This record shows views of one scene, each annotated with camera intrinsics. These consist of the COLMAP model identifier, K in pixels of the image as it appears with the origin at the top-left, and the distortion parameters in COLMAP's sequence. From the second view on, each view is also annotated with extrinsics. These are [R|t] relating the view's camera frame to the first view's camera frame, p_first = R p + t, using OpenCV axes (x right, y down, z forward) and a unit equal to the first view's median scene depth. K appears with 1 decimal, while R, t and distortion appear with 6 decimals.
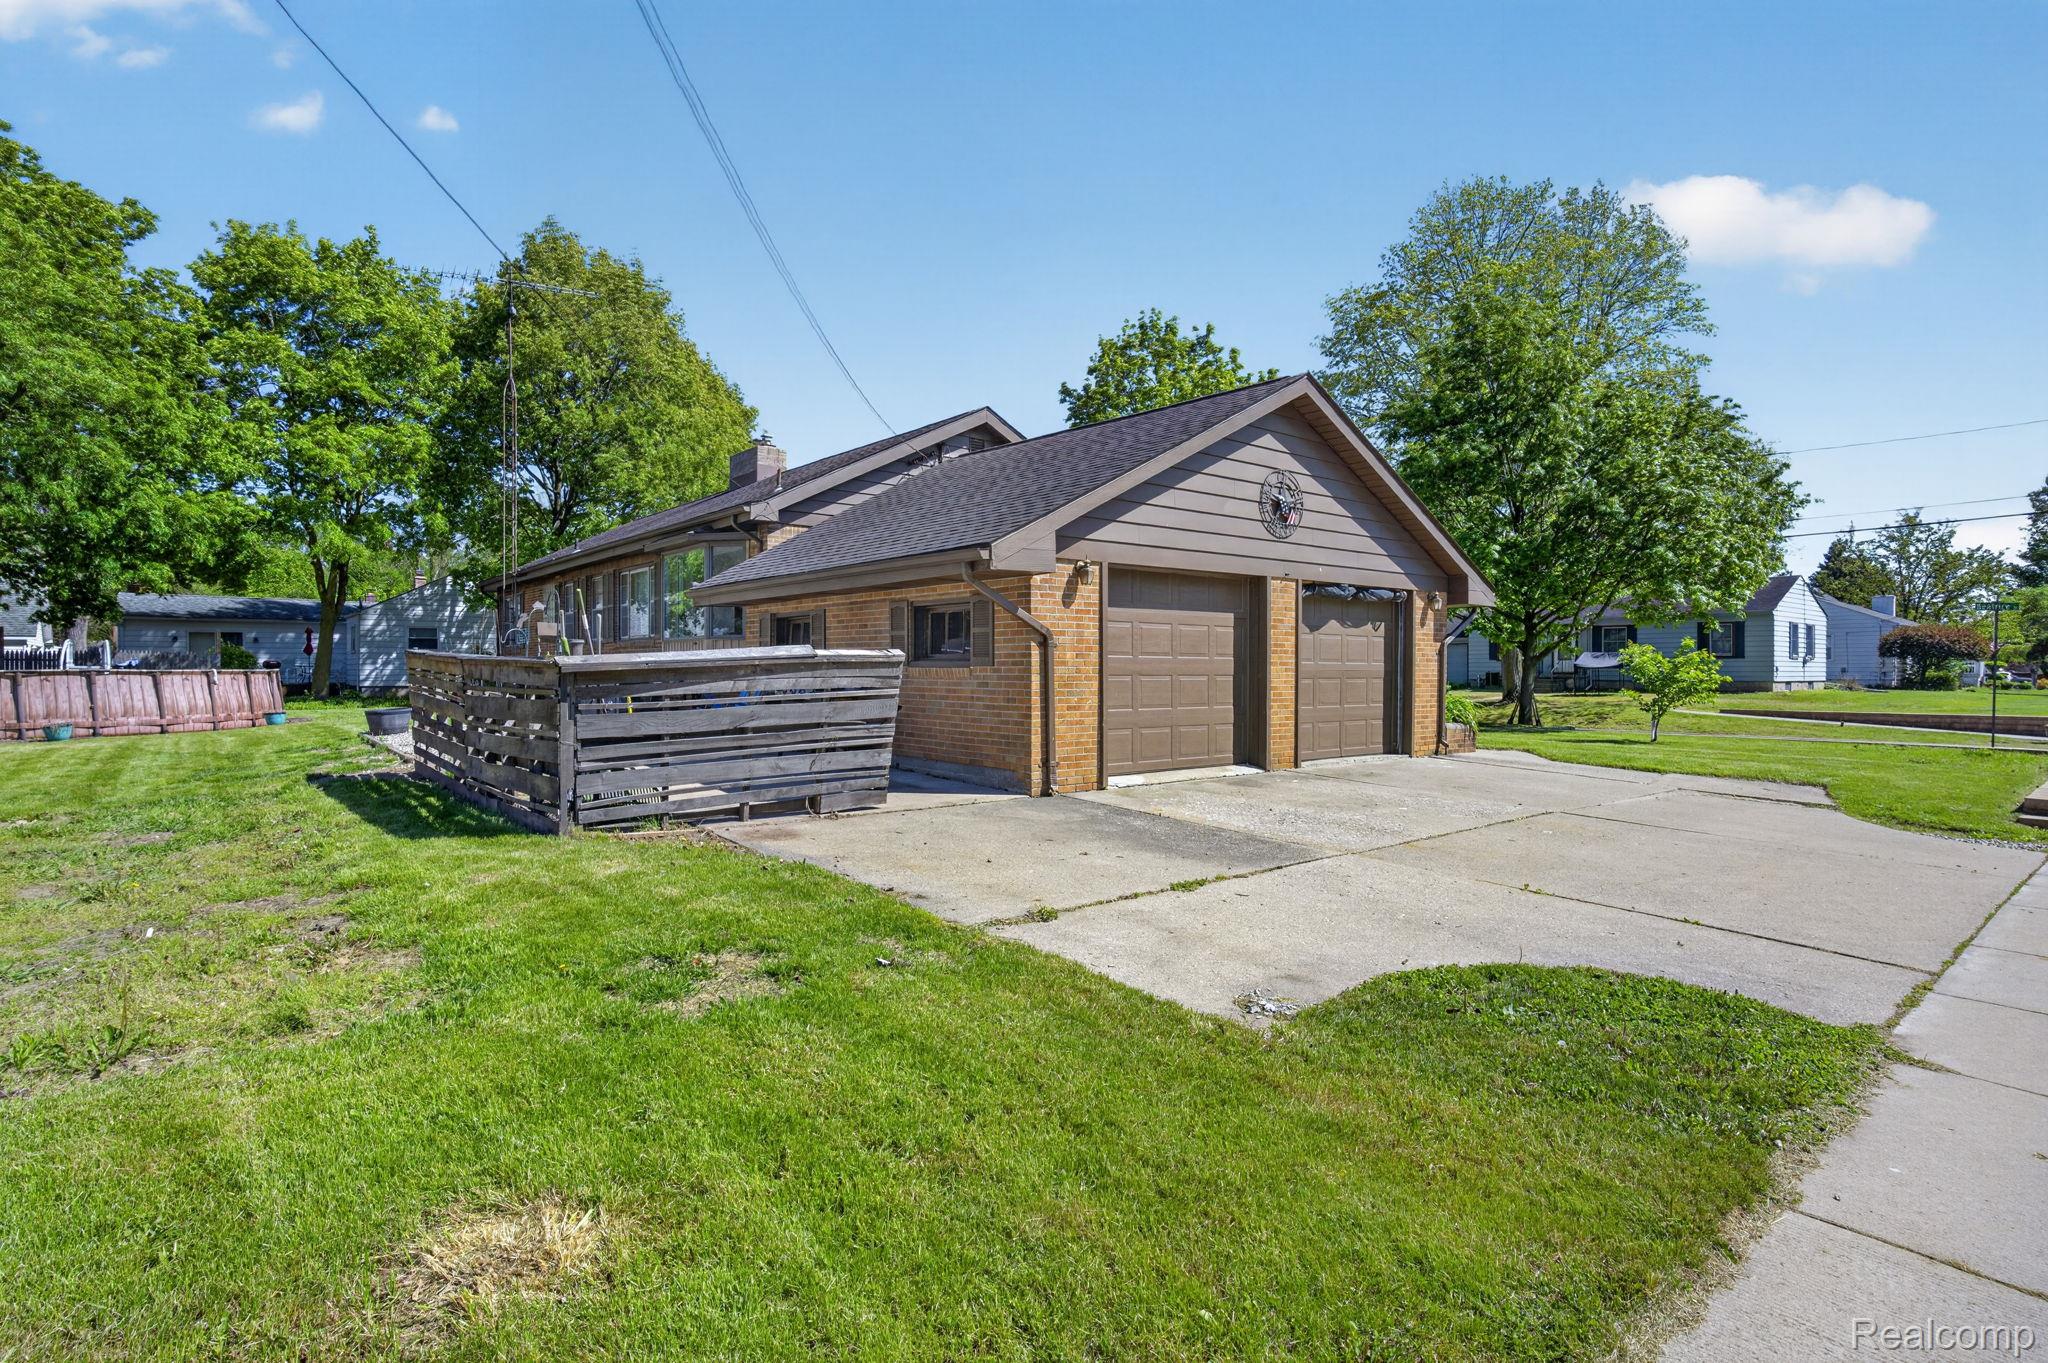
lens RADIAL K [[976.1, 0, 1017.9], [0, 976.1, 672.6], [0, 0, 1]] dist [-0.025258, 0.003751]
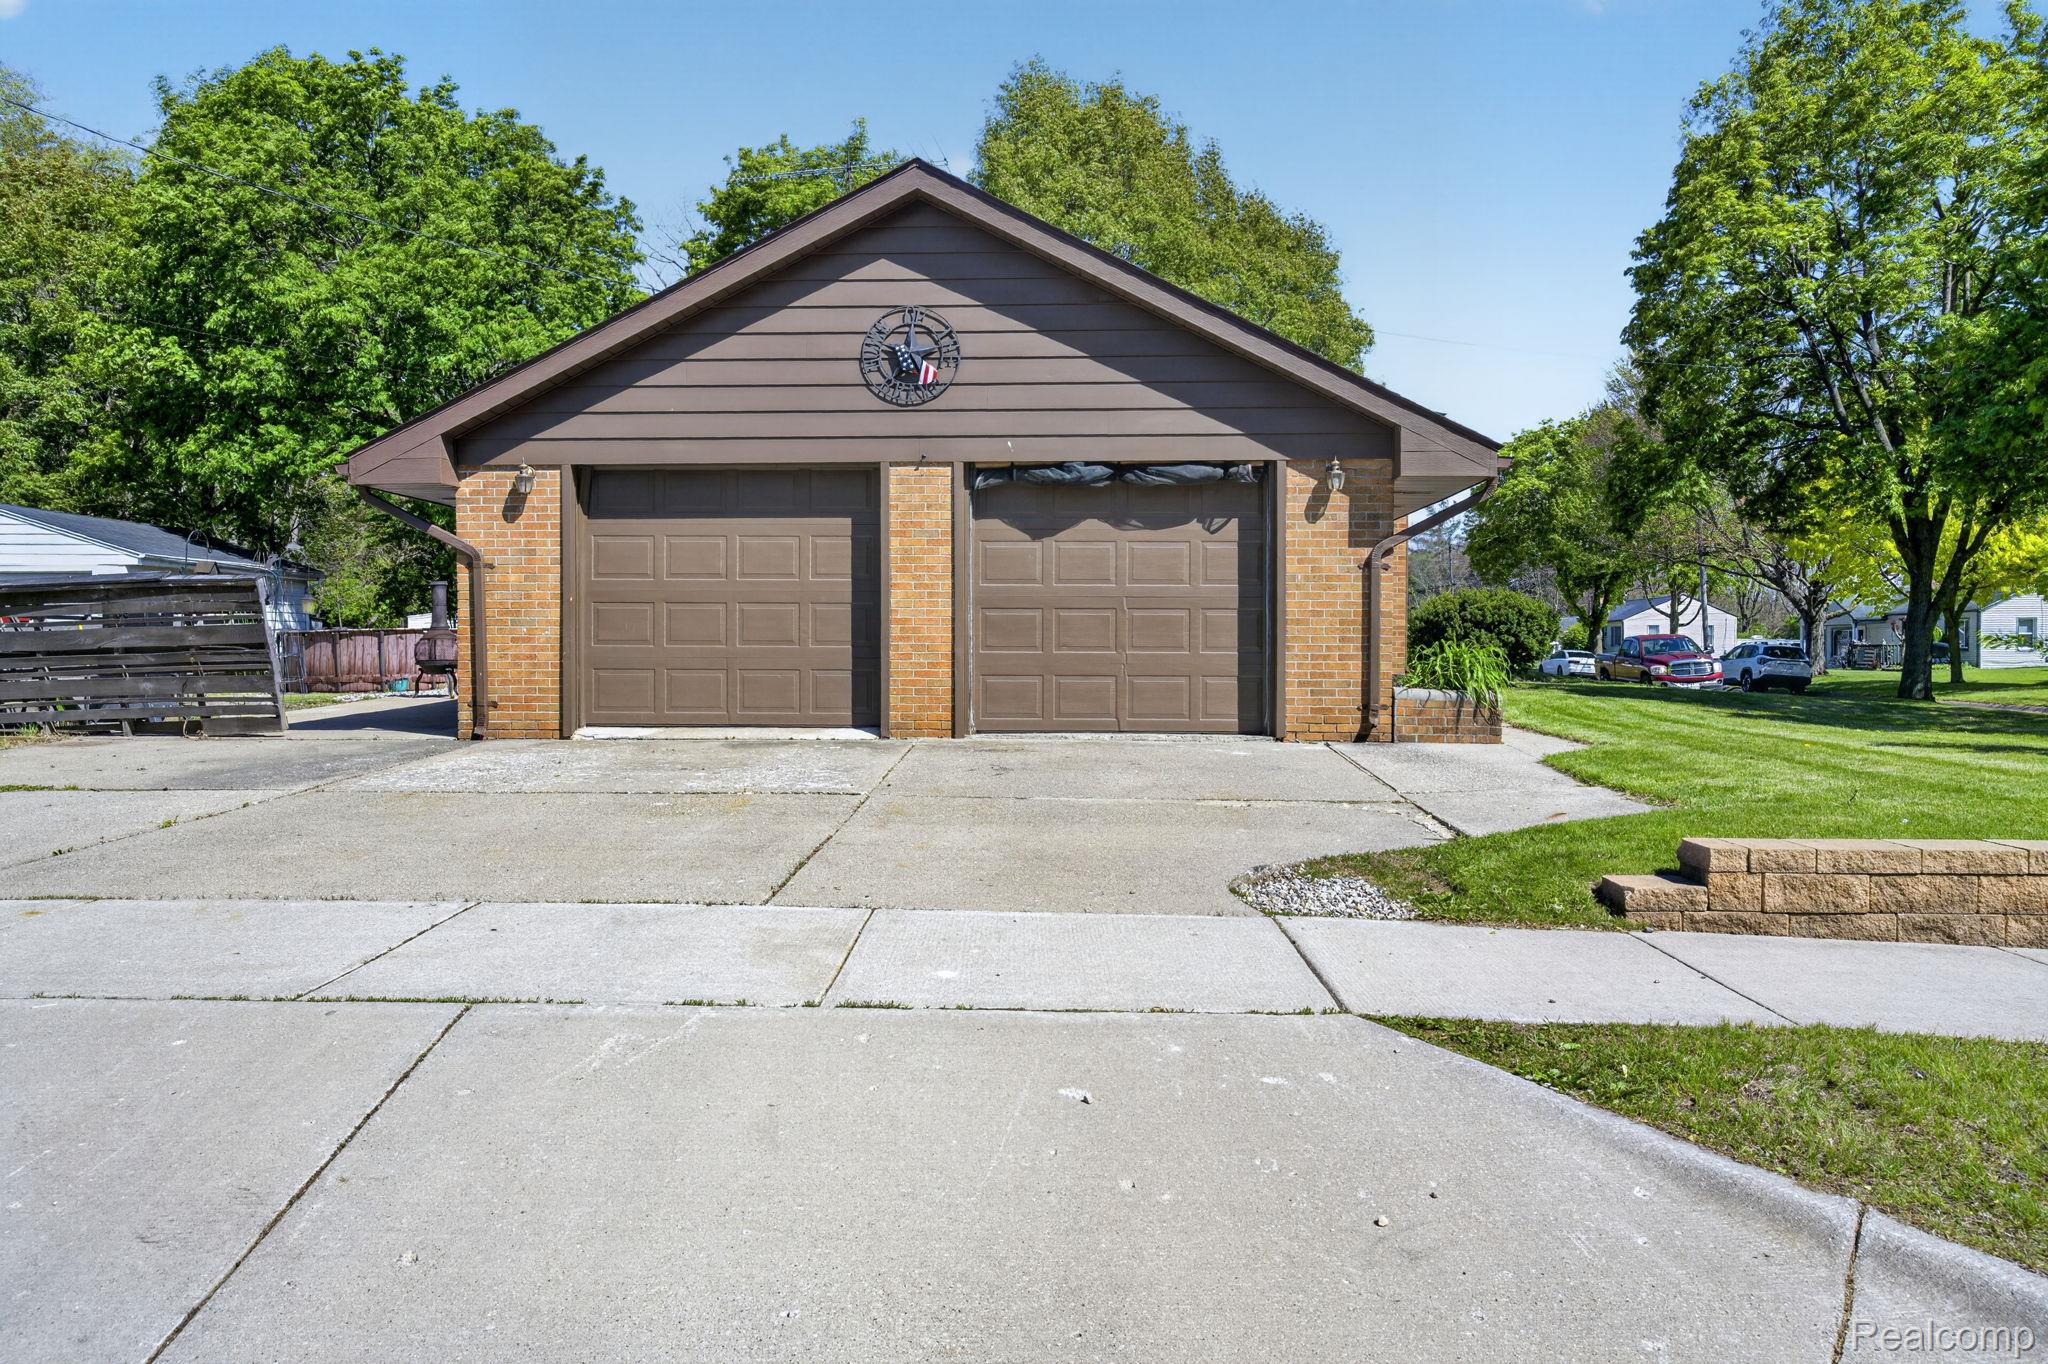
lens RADIAL K [[1472.3, 0, 1022.4], [0, 1472.3, 665.2], [0, 0, 1]] dist [0.001242, -0.003380]
pose [[0.764595, 0.007190, -0.644471, 1.012208], [-0.003052, 0.999967, 0.007534, 0.039248], [0.644504, -0.003794, 0.764591, 0.249271]]
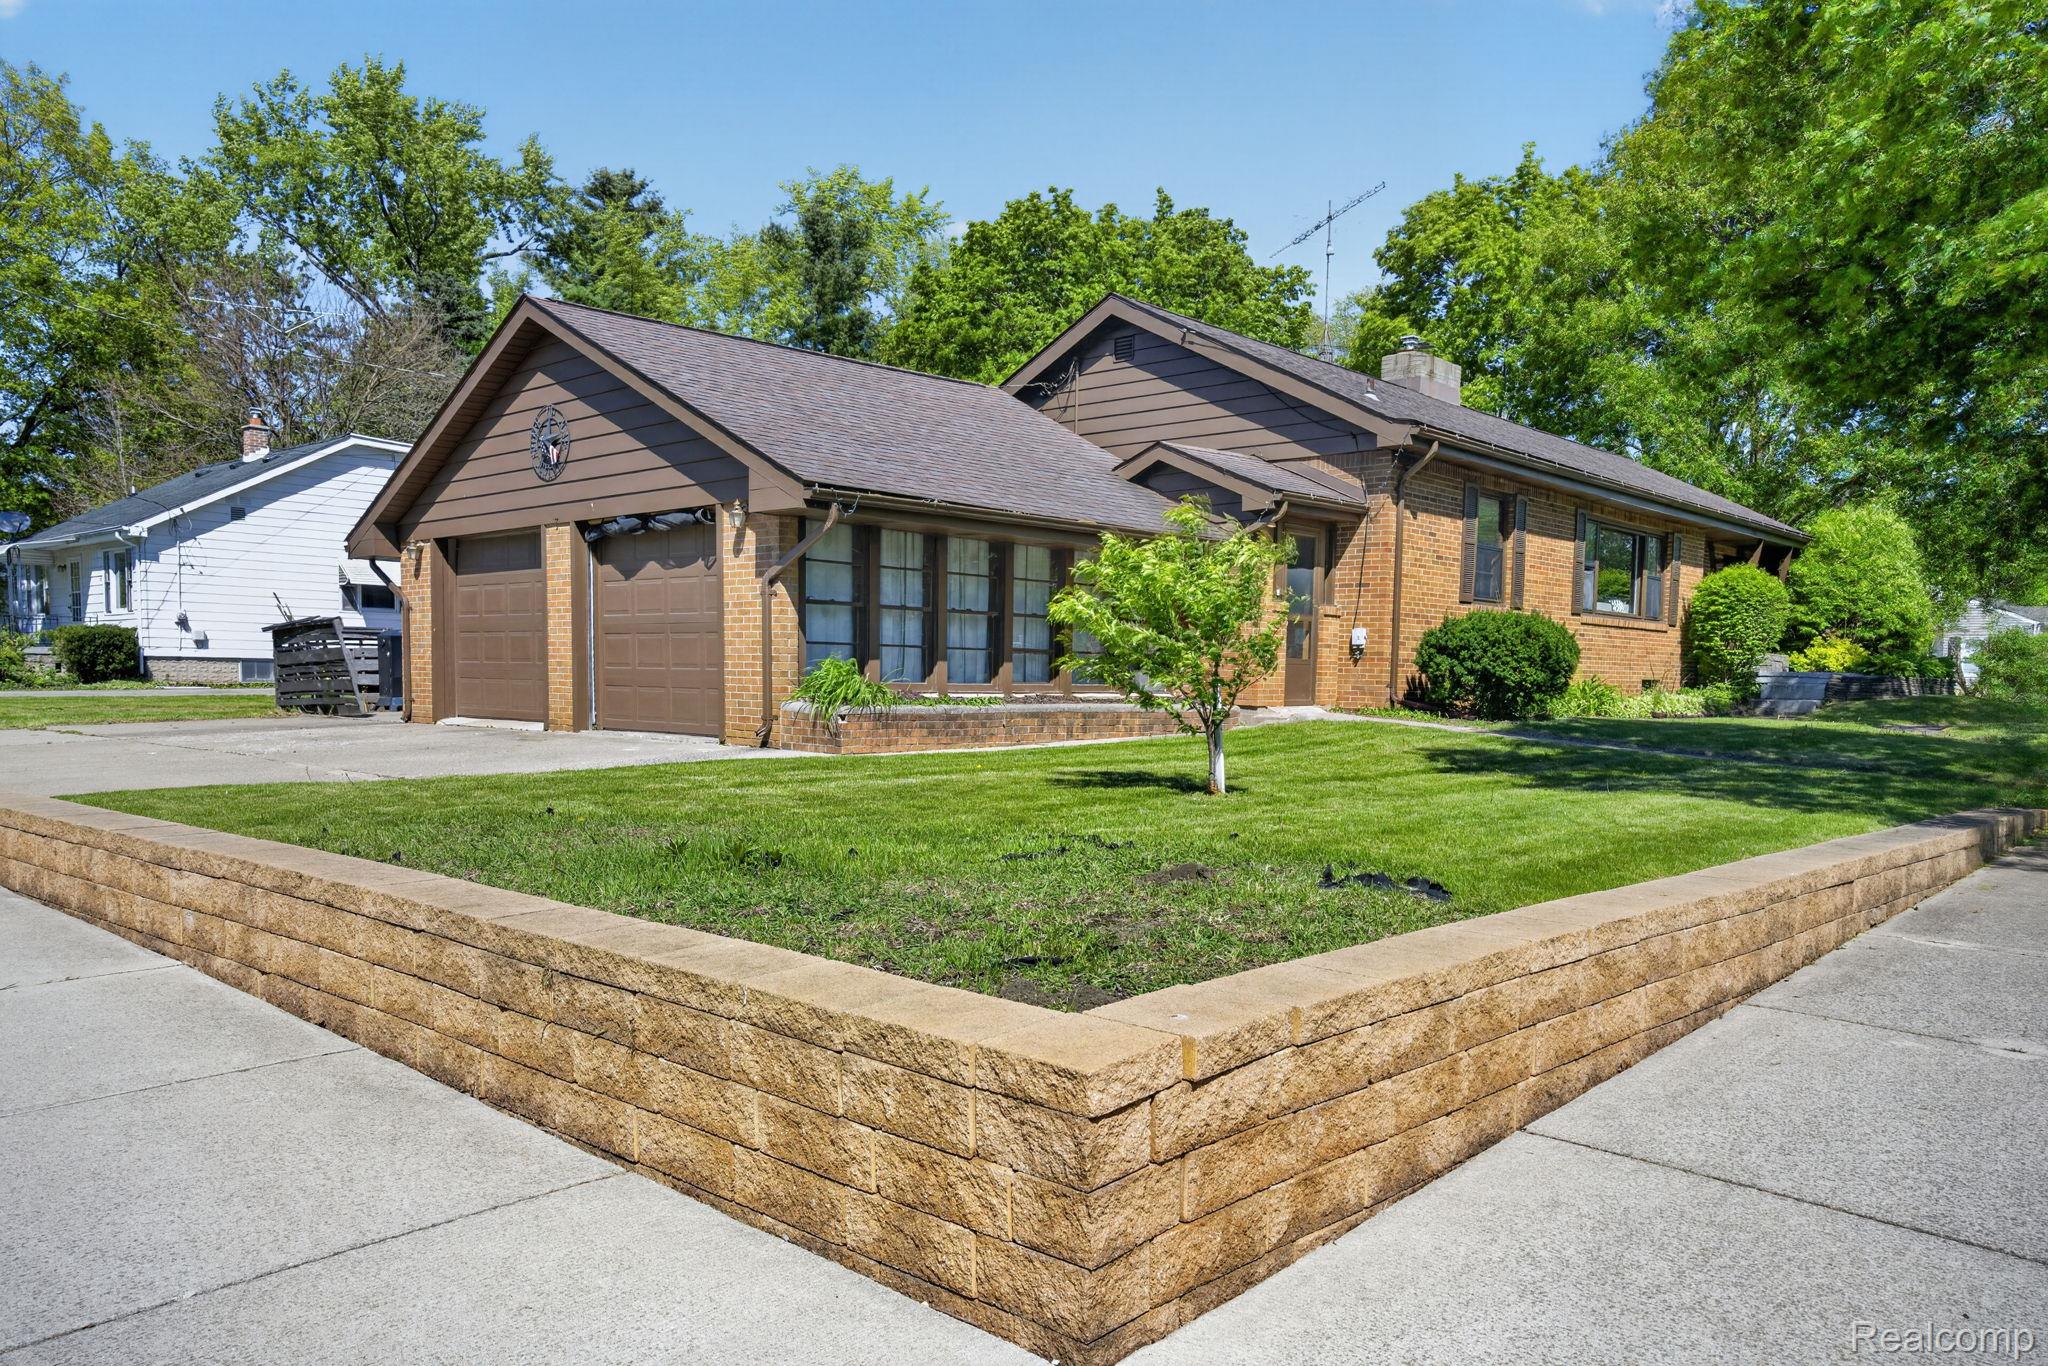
lens RADIAL K [[1396.5, 0, 1061.1], [0, 1396.5, 735.9], [0, 0, 1]] dist [0.026346, -0.000777]
pose [[0.188454, 0.043162, -0.981133, 1.682914], [-0.019369, 0.999003, 0.040228, 0.041329], [0.981891, 0.011422, 0.189102, 1.231118]]
